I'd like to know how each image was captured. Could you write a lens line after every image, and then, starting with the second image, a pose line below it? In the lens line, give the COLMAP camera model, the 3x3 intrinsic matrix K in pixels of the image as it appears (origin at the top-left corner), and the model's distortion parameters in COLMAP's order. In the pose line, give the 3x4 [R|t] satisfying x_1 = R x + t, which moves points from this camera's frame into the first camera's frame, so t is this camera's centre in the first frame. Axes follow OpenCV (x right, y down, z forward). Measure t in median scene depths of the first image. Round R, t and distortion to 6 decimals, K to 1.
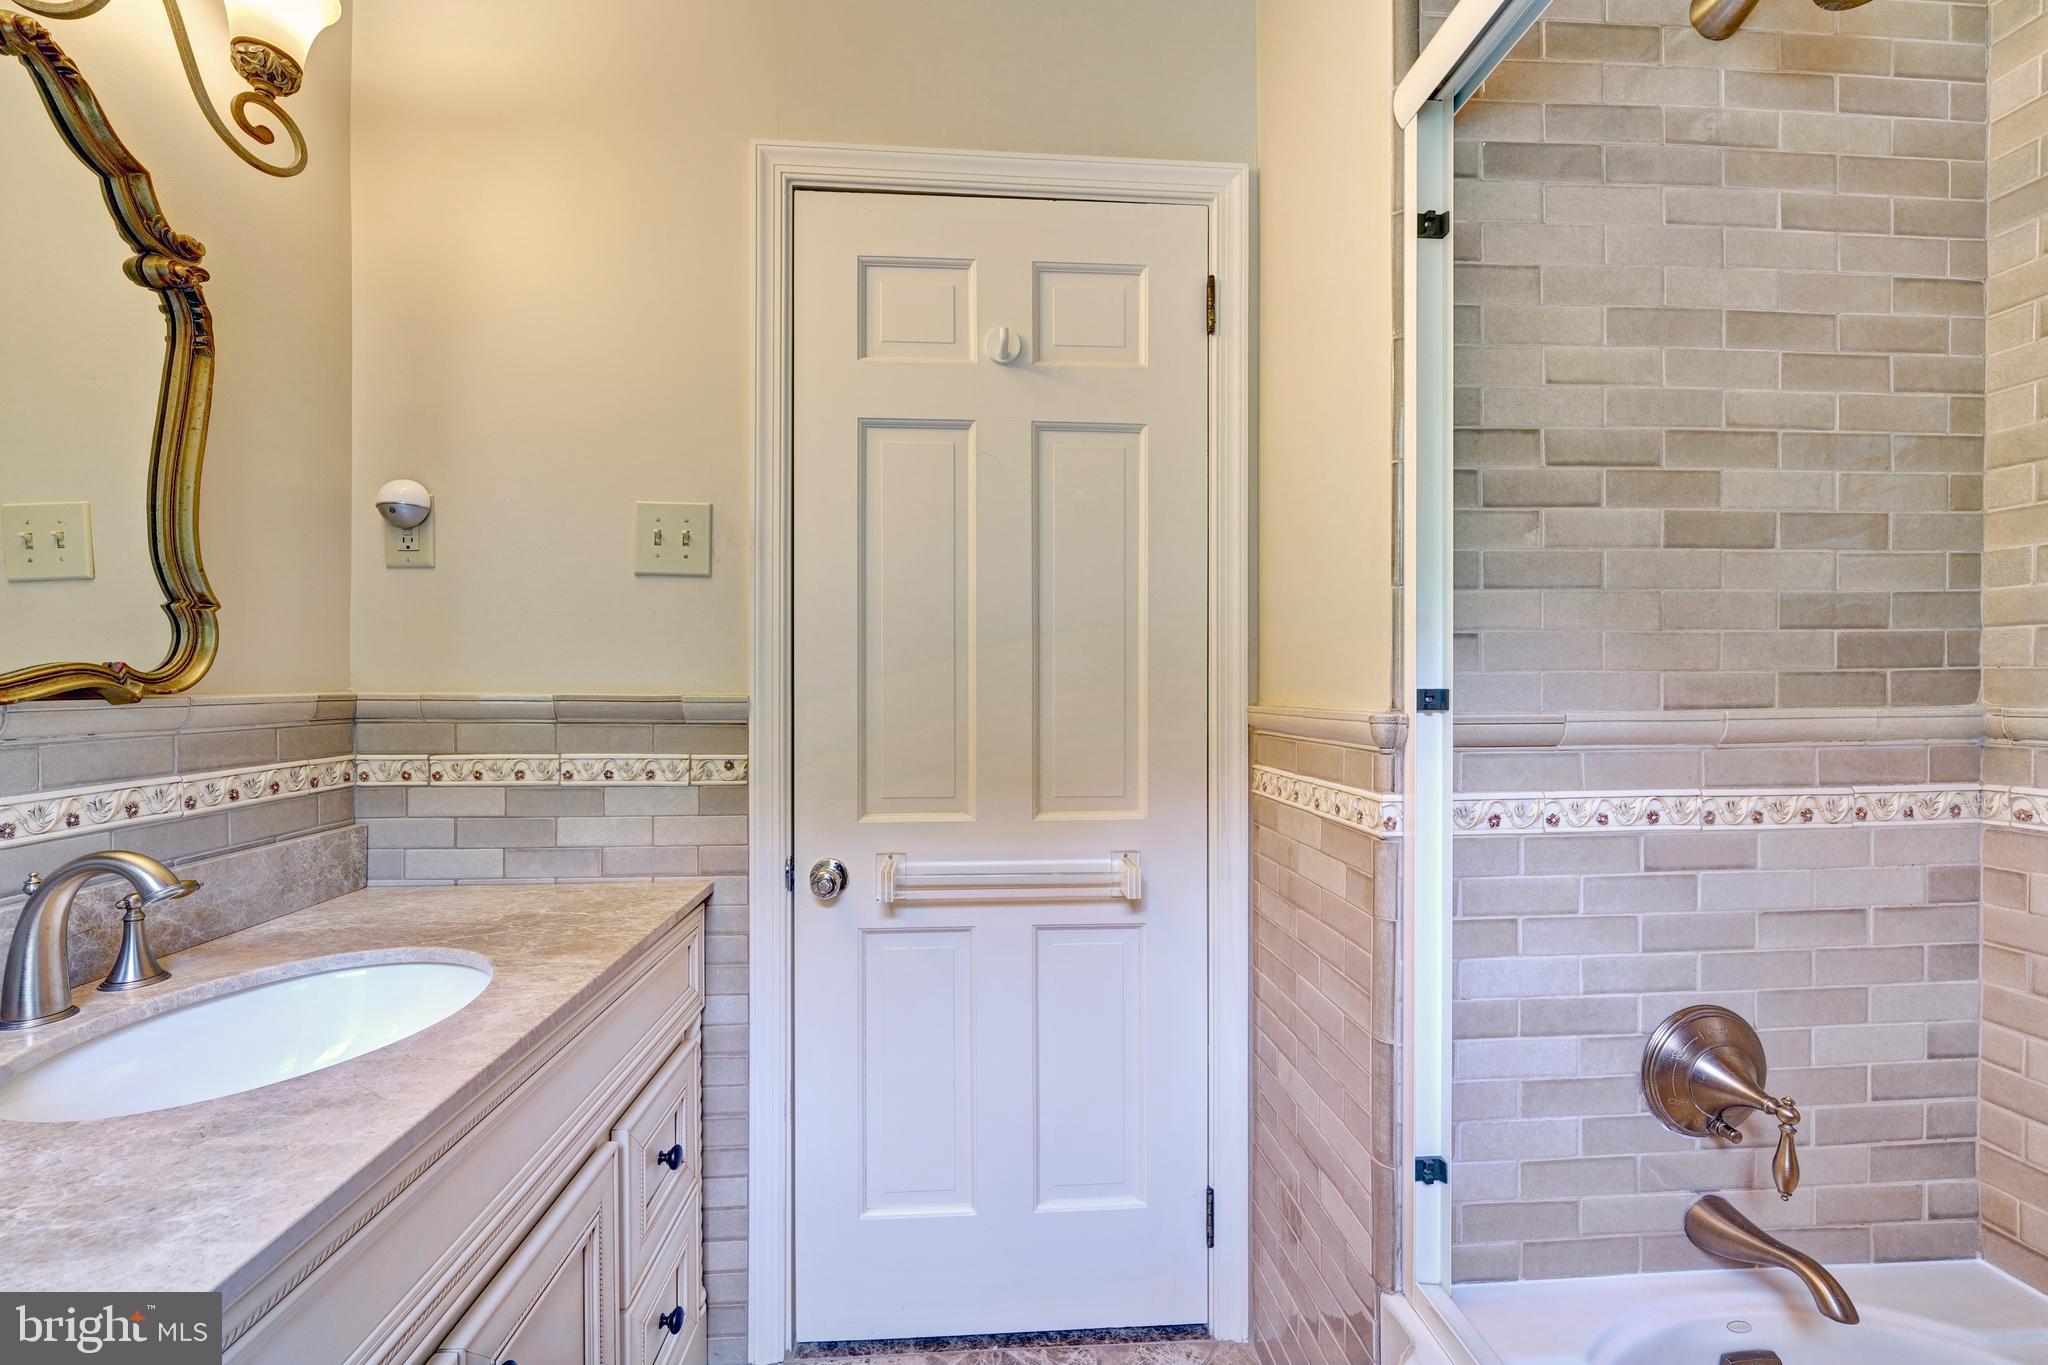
lens RADIAL K [[853.0, 0, 1025.4], [0, 853.0, 686.5], [0, 0, 1]] dist [0.001618, -0.000526]
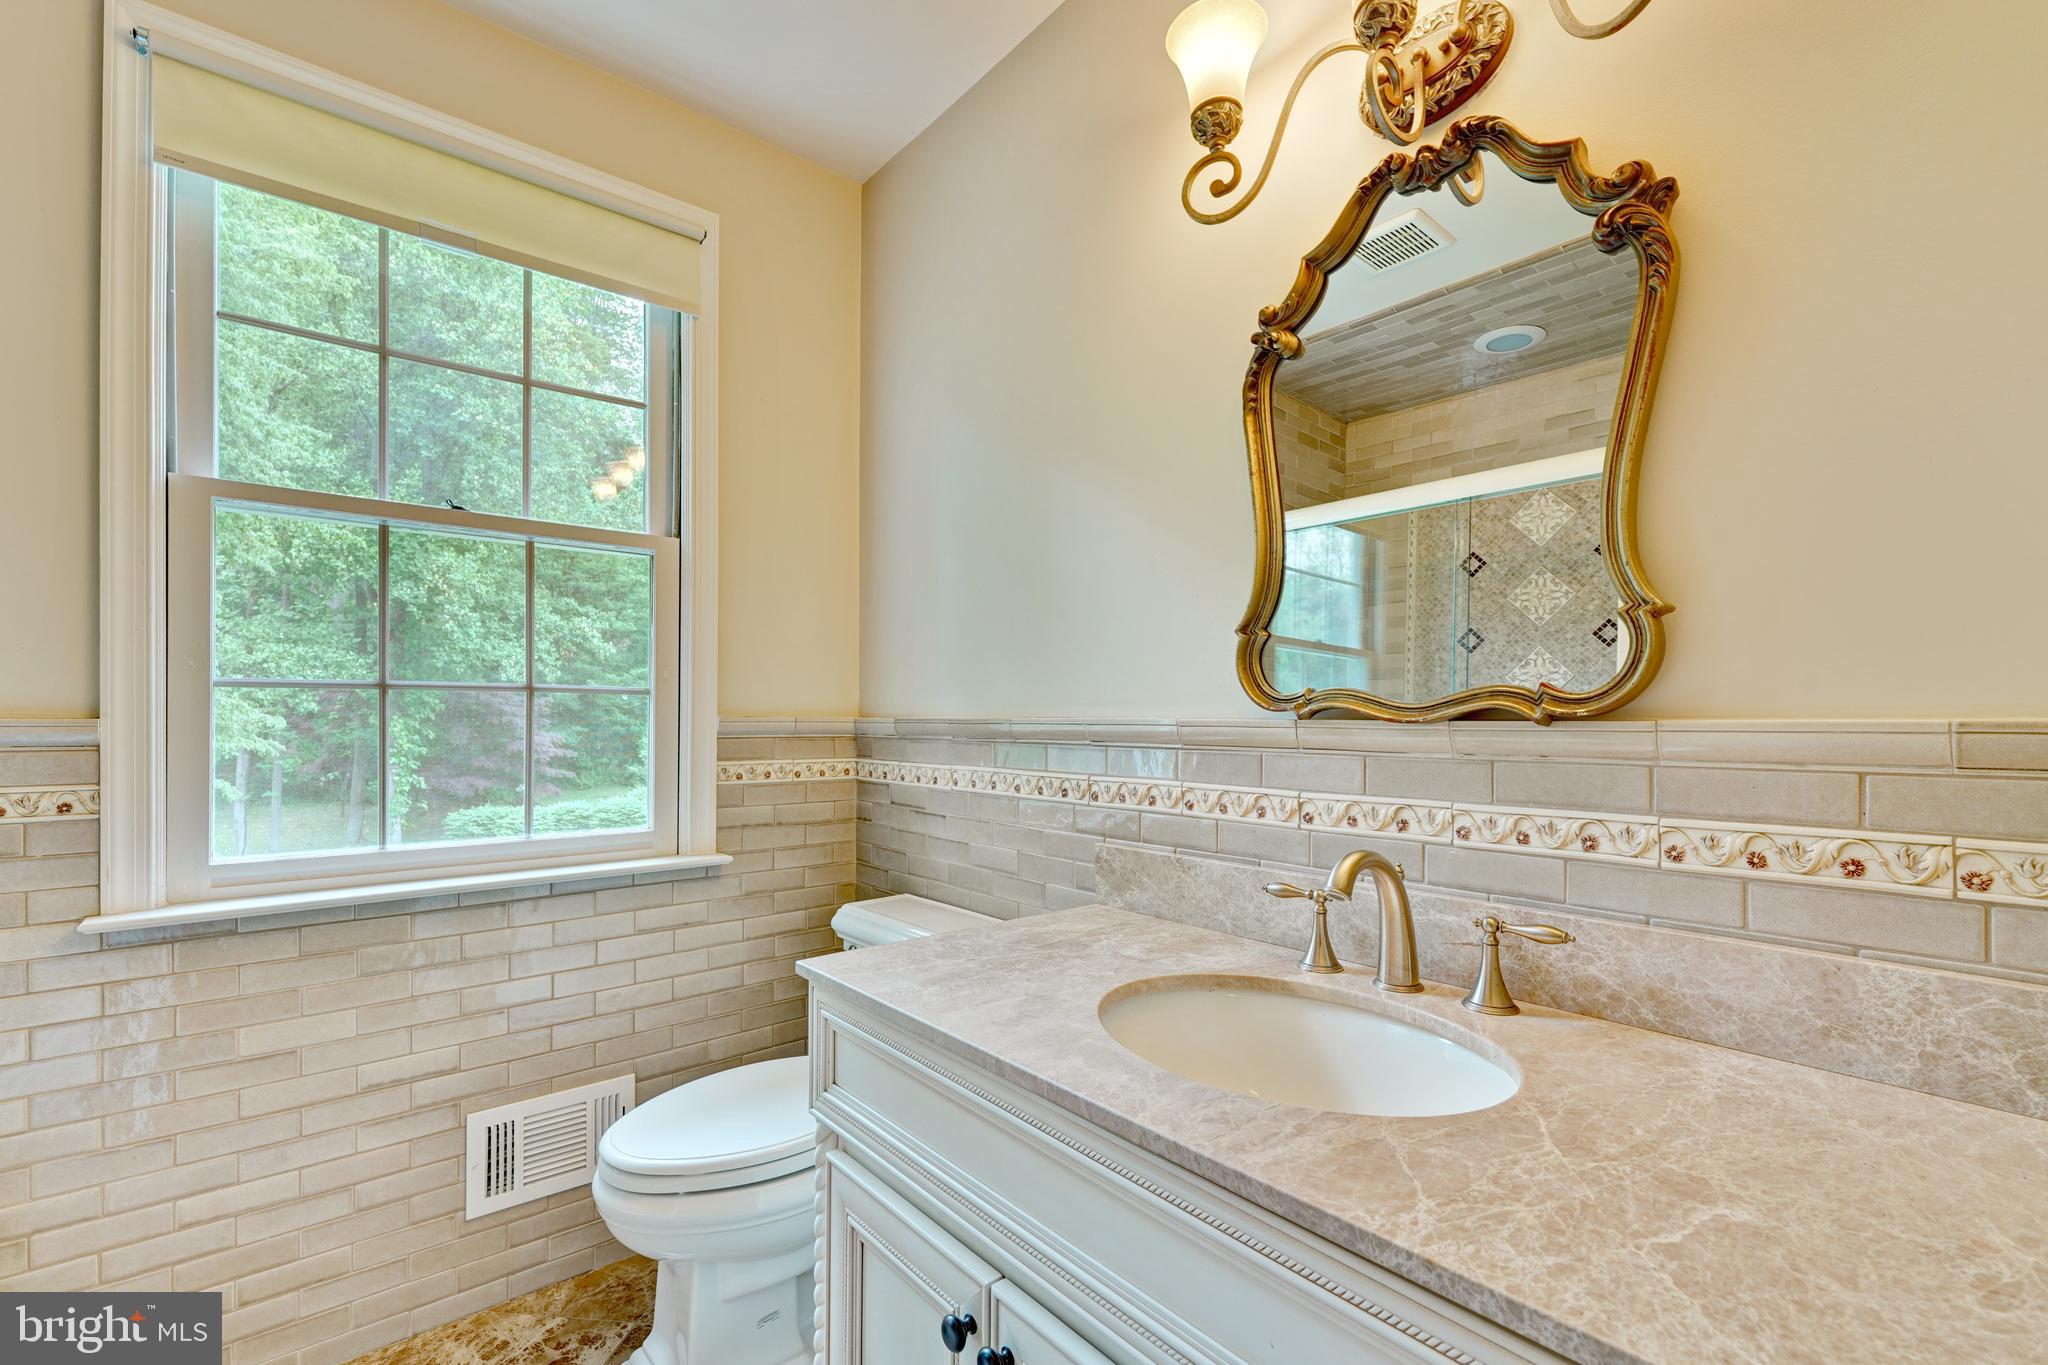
lens RADIAL K [[853.0, 0, 994.8], [0, 853.0, 721.8], [0, 0, 1]] dist [0.001618, -0.000526]
pose [[-0.813961, -0.001977, -0.580916, -0.005741], [-0.006260, 0.999966, 0.005367, 0.014480], [0.580886, 0.008005, -0.813945, 1.352142]]
